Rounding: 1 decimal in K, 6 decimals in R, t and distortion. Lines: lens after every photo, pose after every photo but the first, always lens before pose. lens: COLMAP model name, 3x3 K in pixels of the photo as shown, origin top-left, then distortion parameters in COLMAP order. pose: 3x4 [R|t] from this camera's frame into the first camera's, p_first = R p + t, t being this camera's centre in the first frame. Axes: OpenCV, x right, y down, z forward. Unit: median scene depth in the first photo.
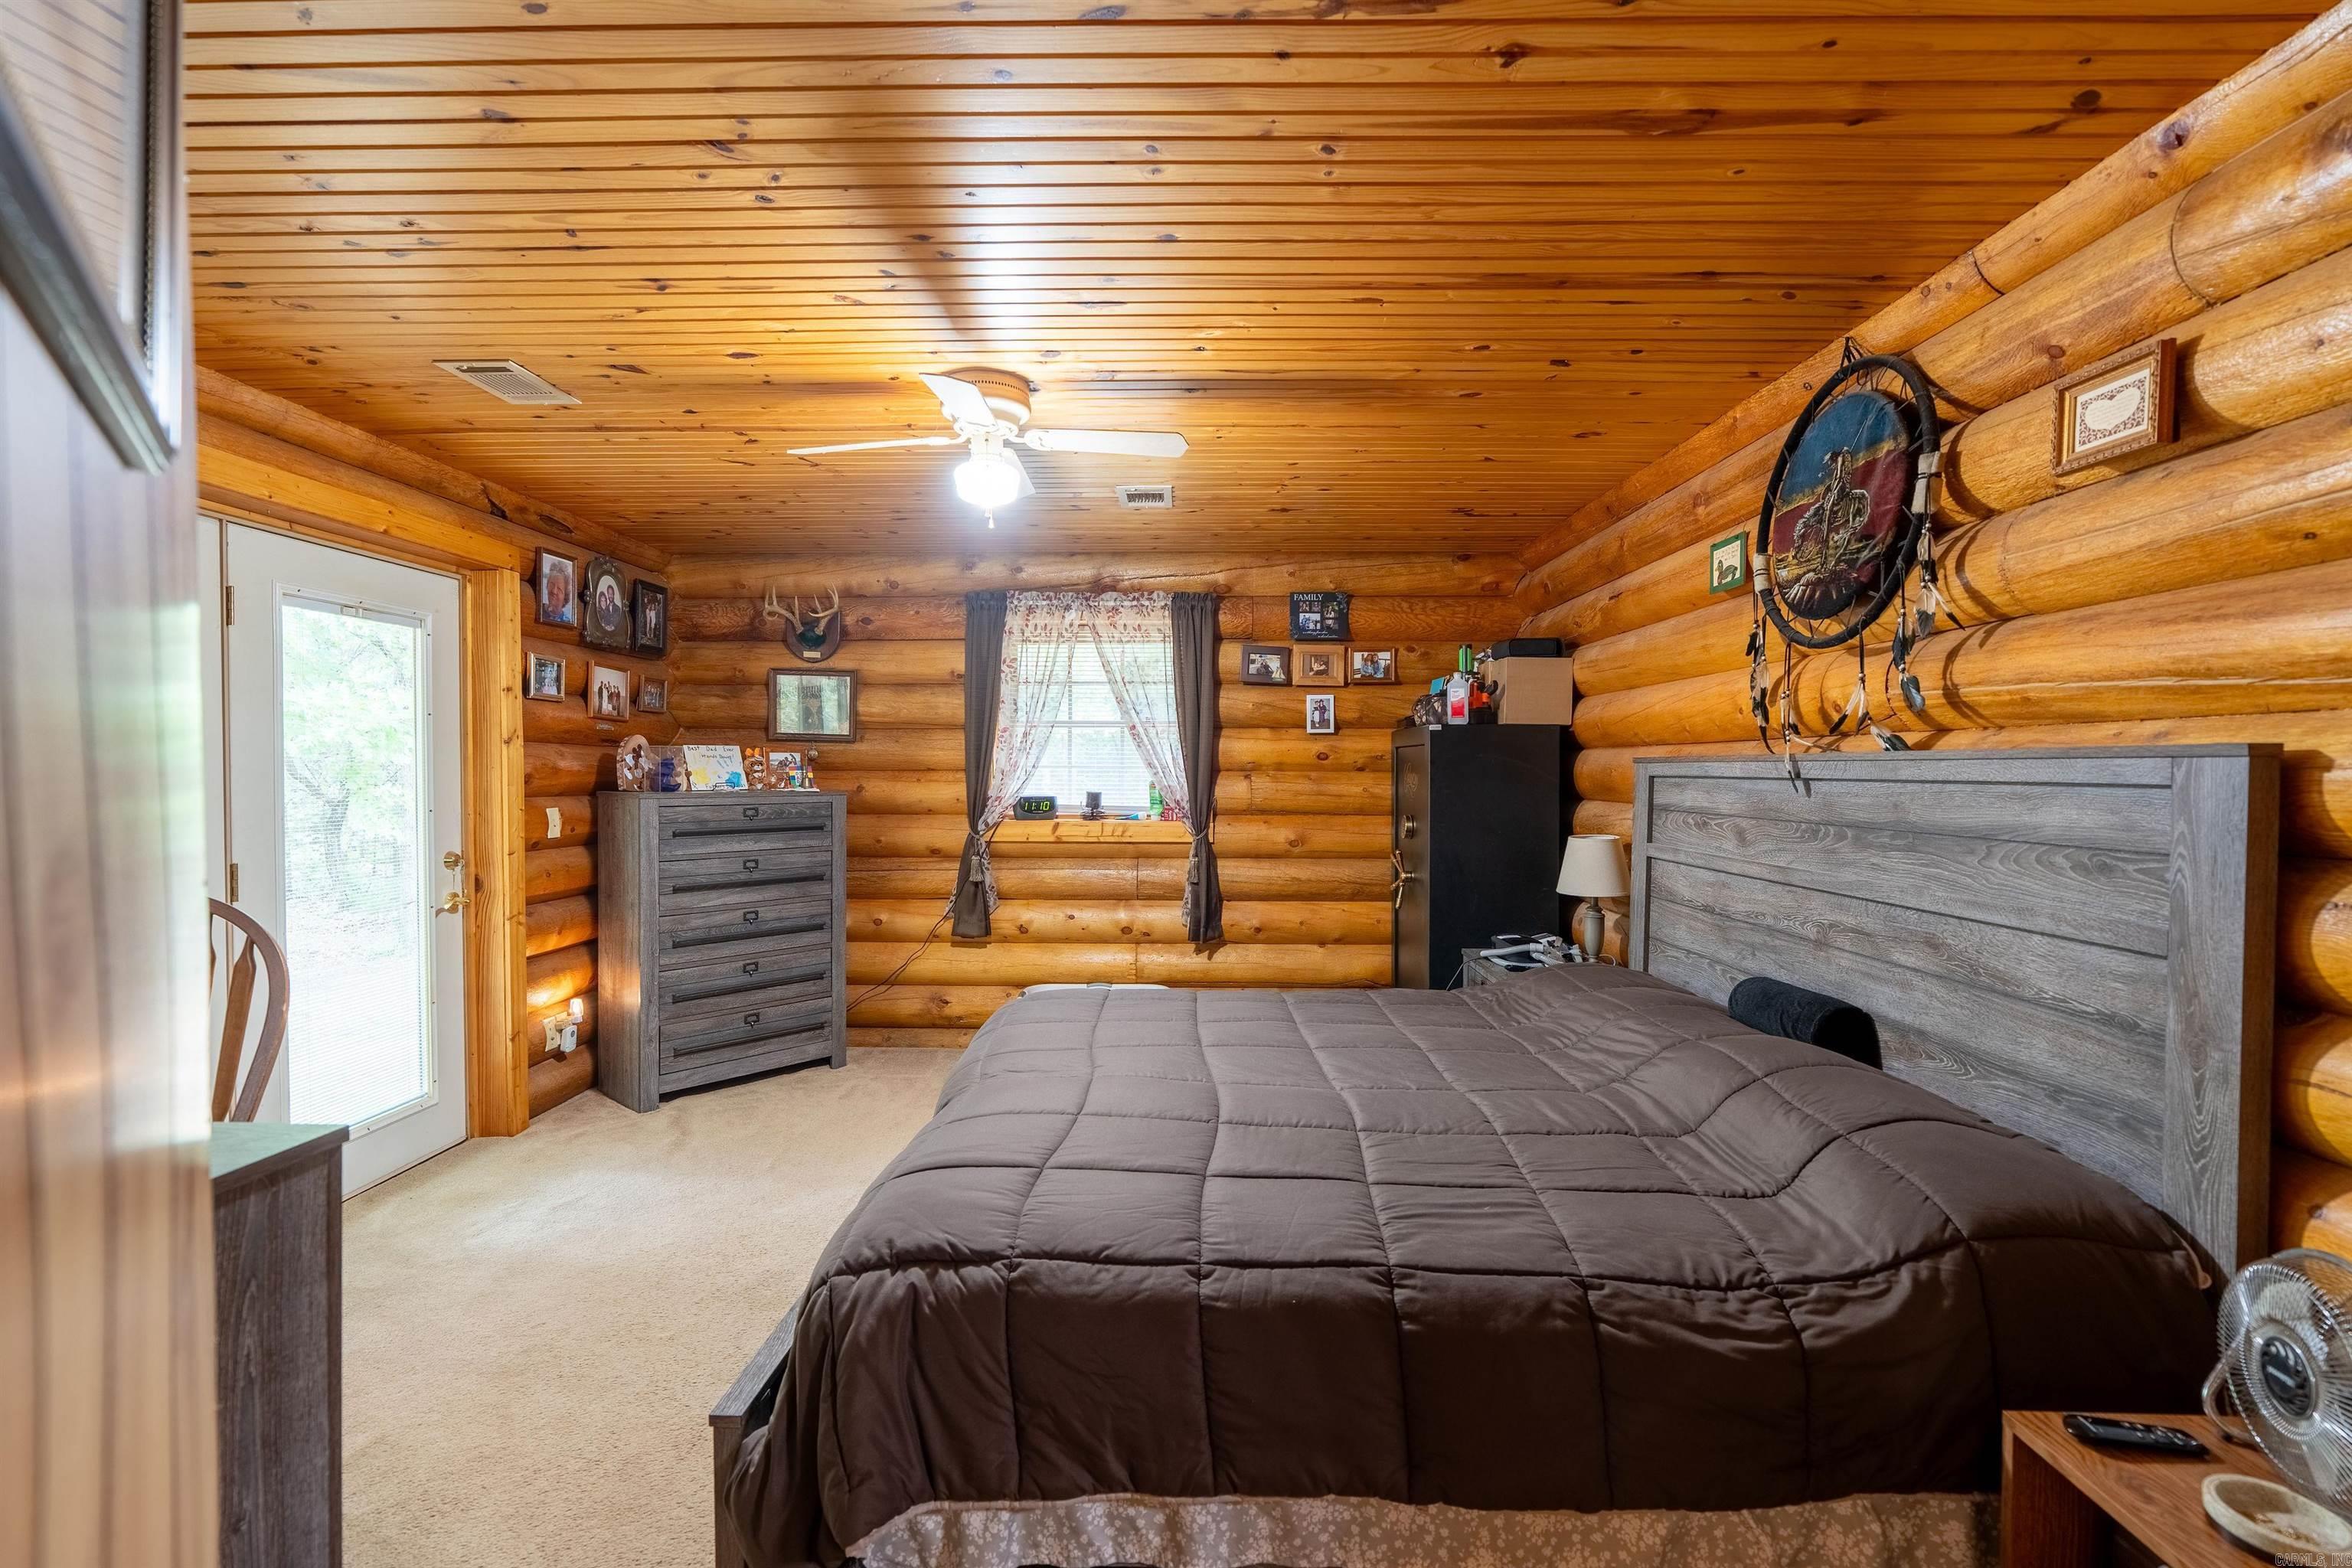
lens RADIAL K [[1051.6, 0, 1179.1], [0, 1051.6, 784.0], [0, 0, 1]] dist [-0.008393, 0.003449]
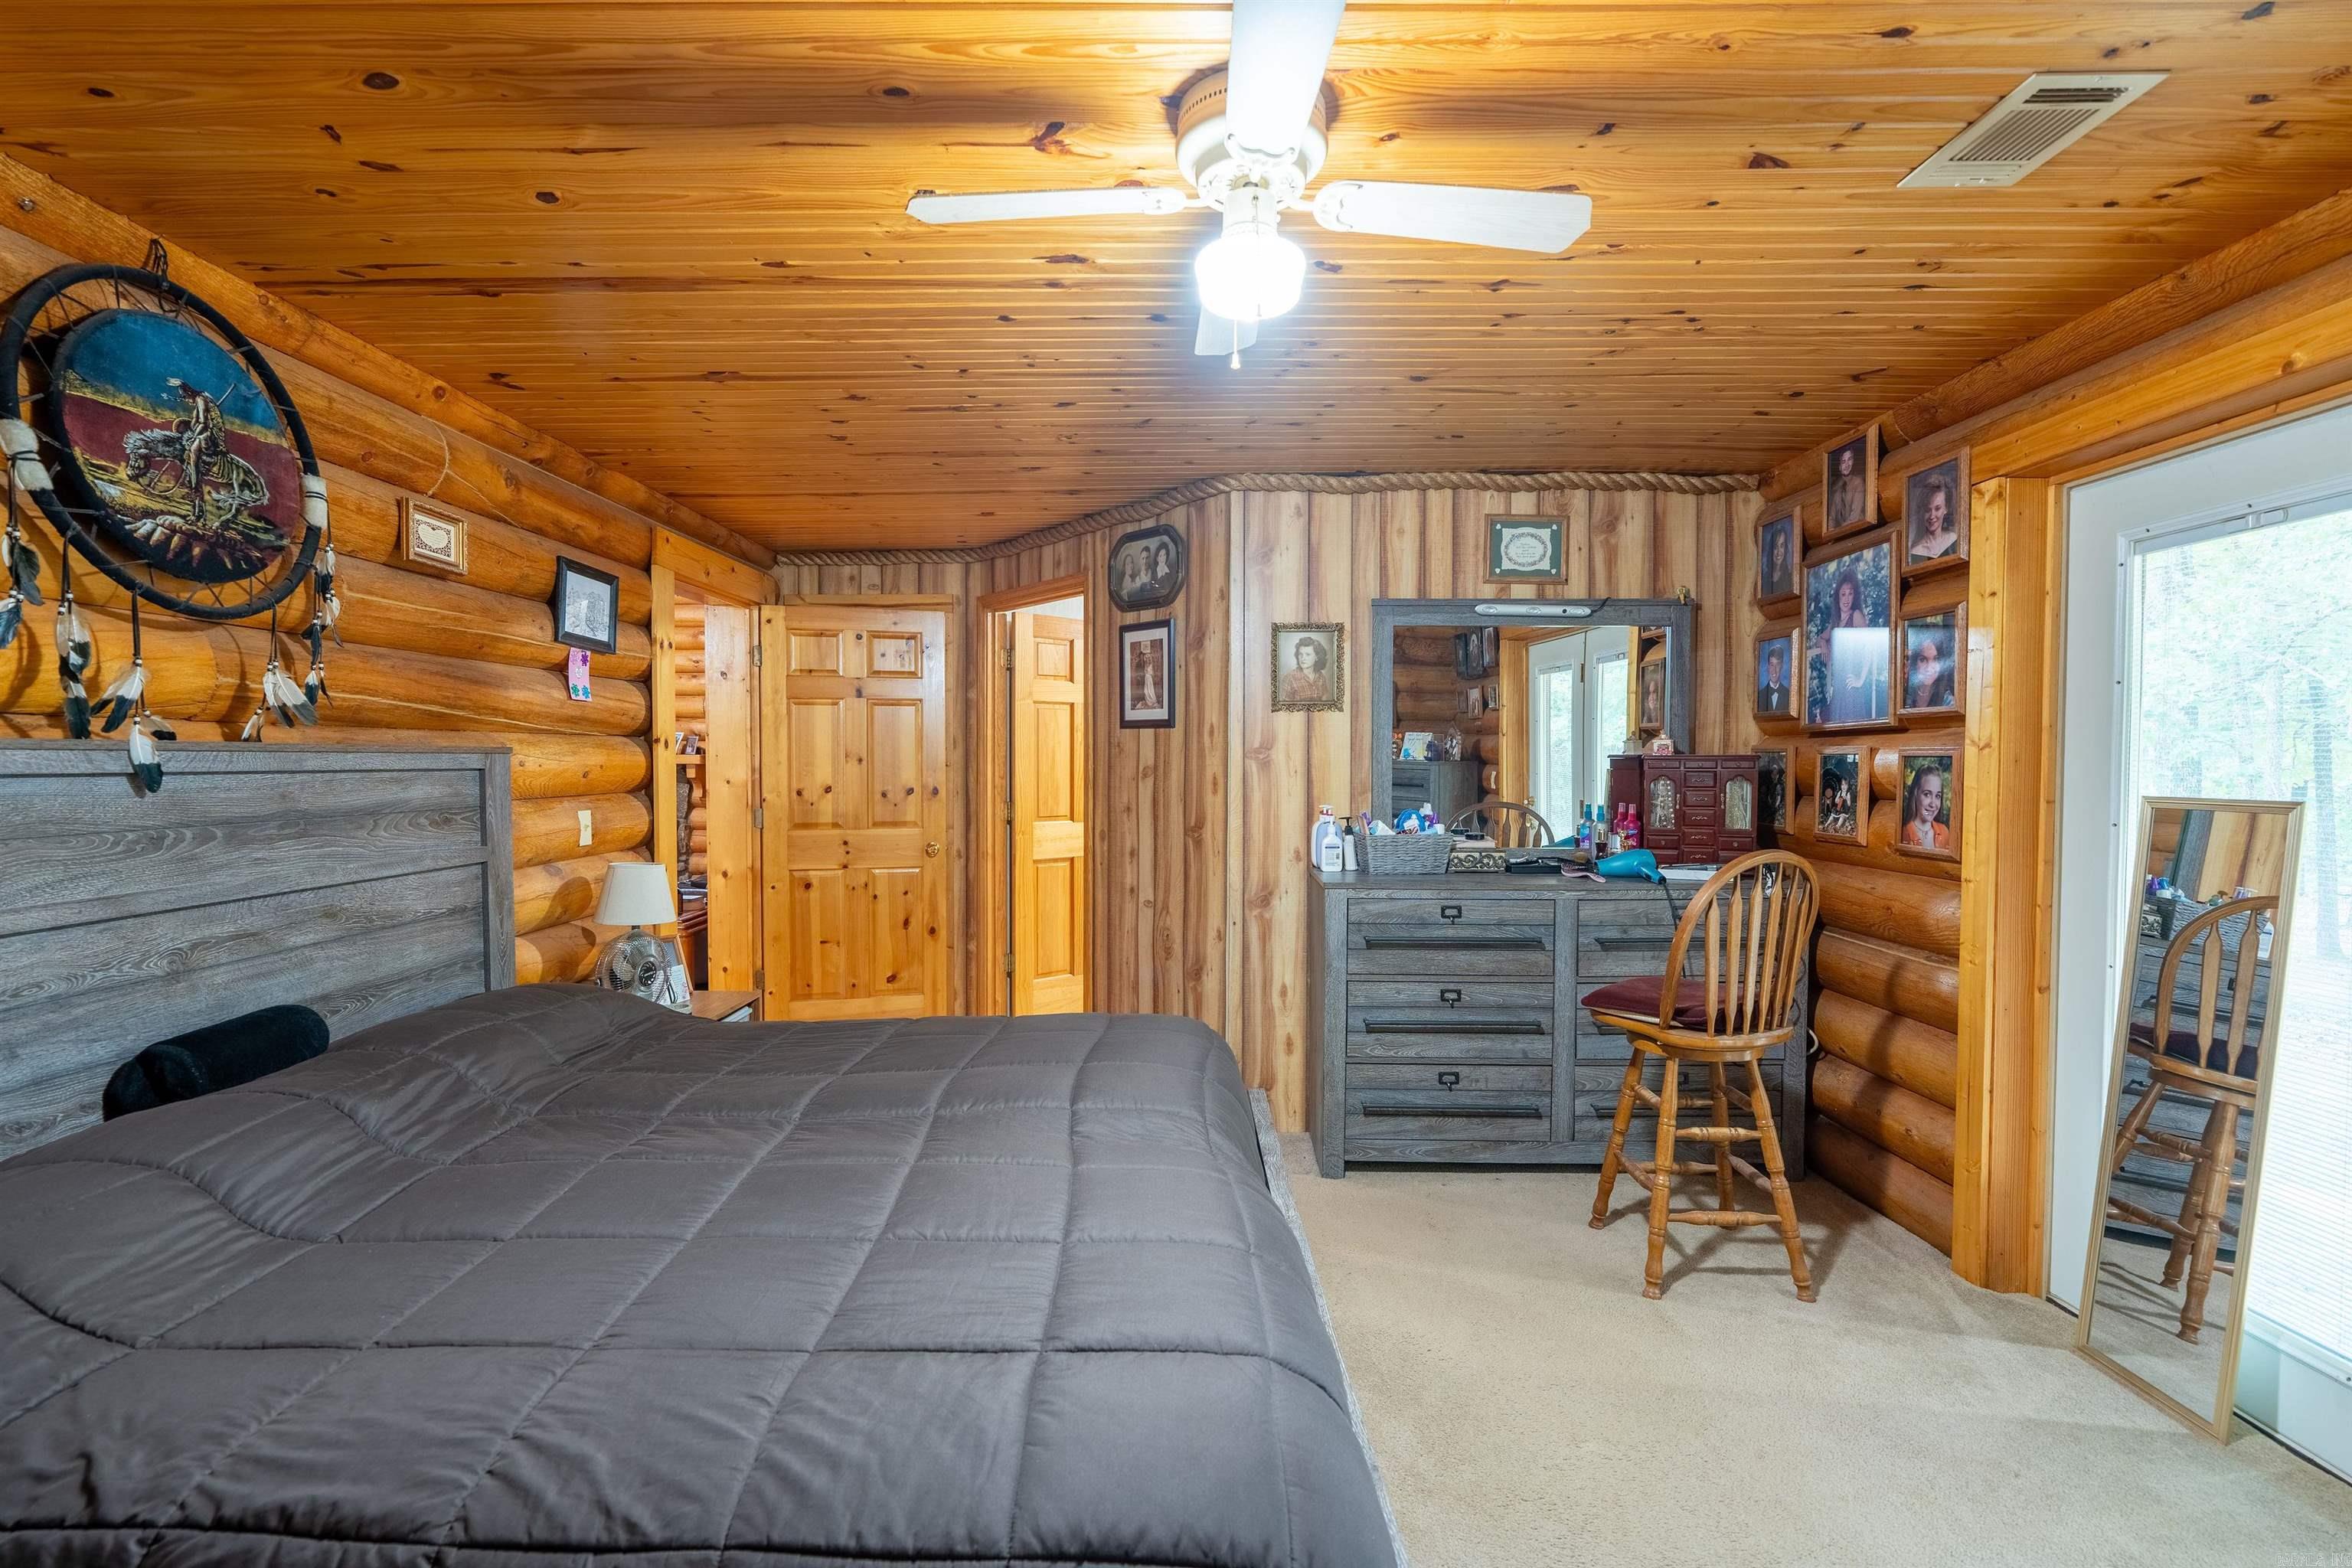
lens RADIAL K [[1051.6, 0, 1169.4], [0, 1051.6, 785.2], [0, 0, 1]] dist [-0.008393, 0.003449]
pose [[-0.999918, -0.002762, -0.012519, -0.158173], [-0.003265, 0.999182, 0.040301, -0.031867], [0.012397, 0.040338, -0.999109, 1.904232]]
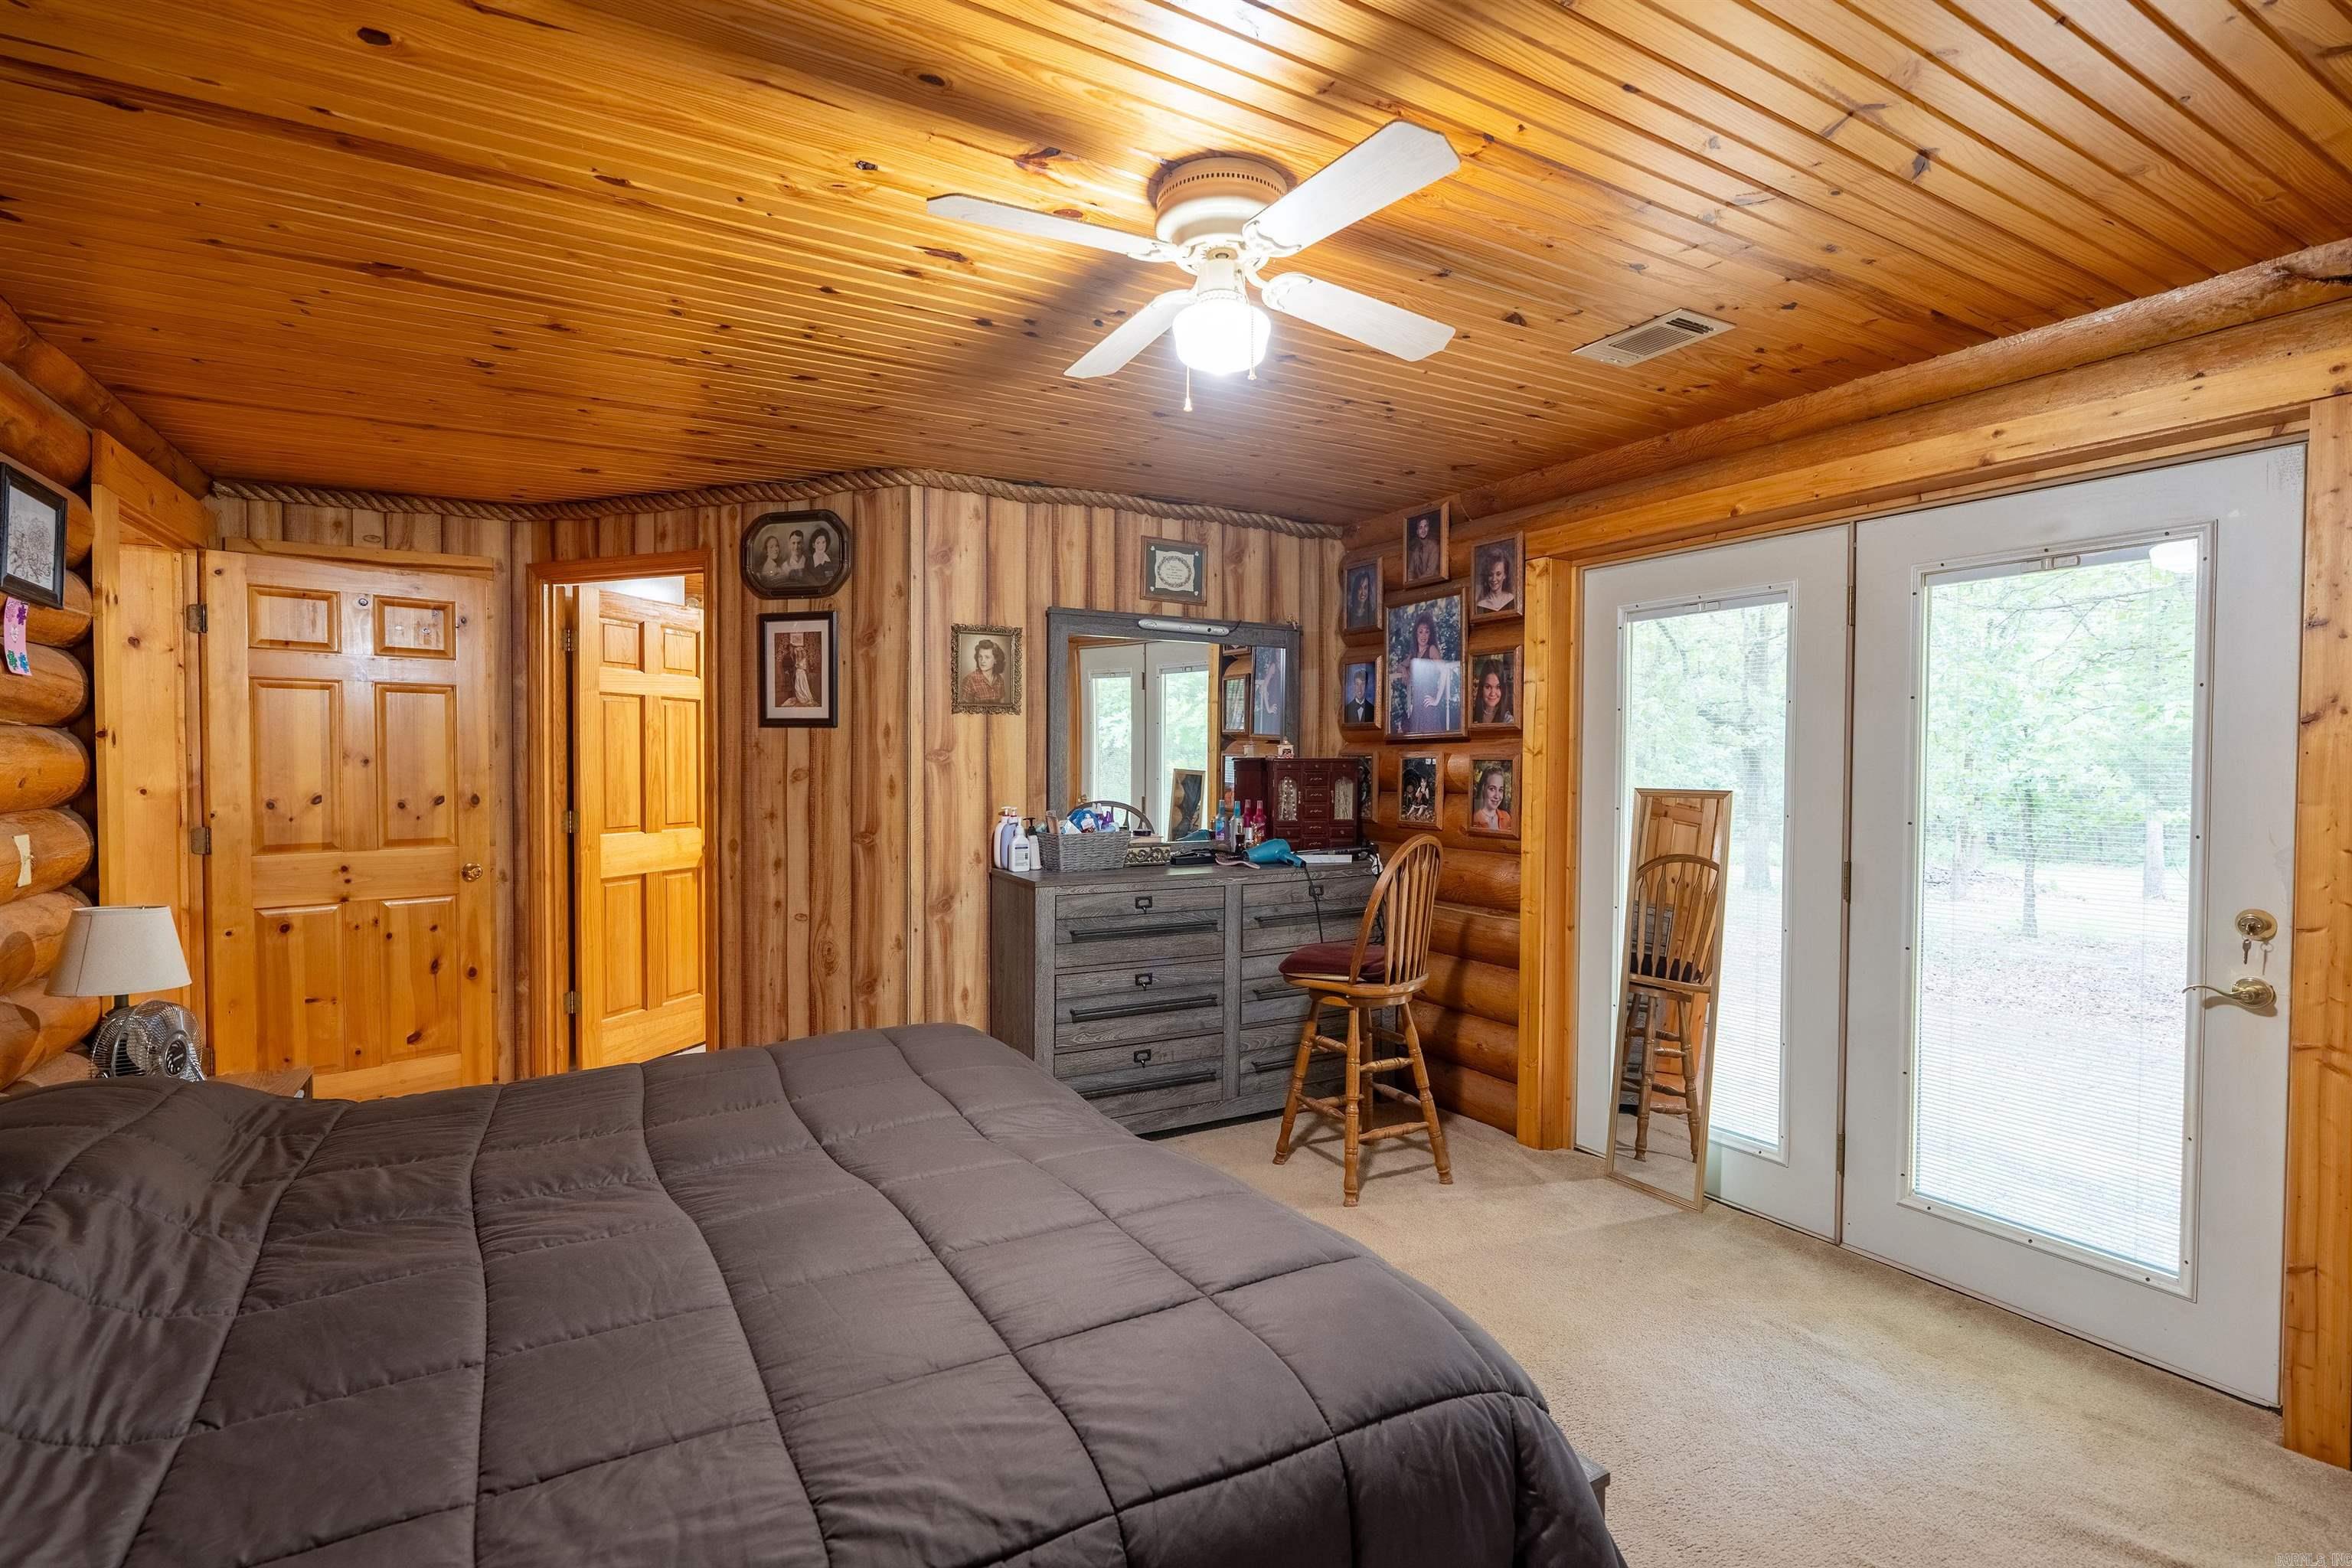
lens RADIAL K [[1051.6, 0, 1255.4], [0, 1051.6, 786.5], [0, 0, 1]] dist [-0.008393, 0.003449]
pose [[-0.858066, 0.007609, -0.513483, 0.145073], [-0.012856, 0.999259, 0.036290, -0.032887], [0.513379, 0.037740, -0.857332, 1.896082]]
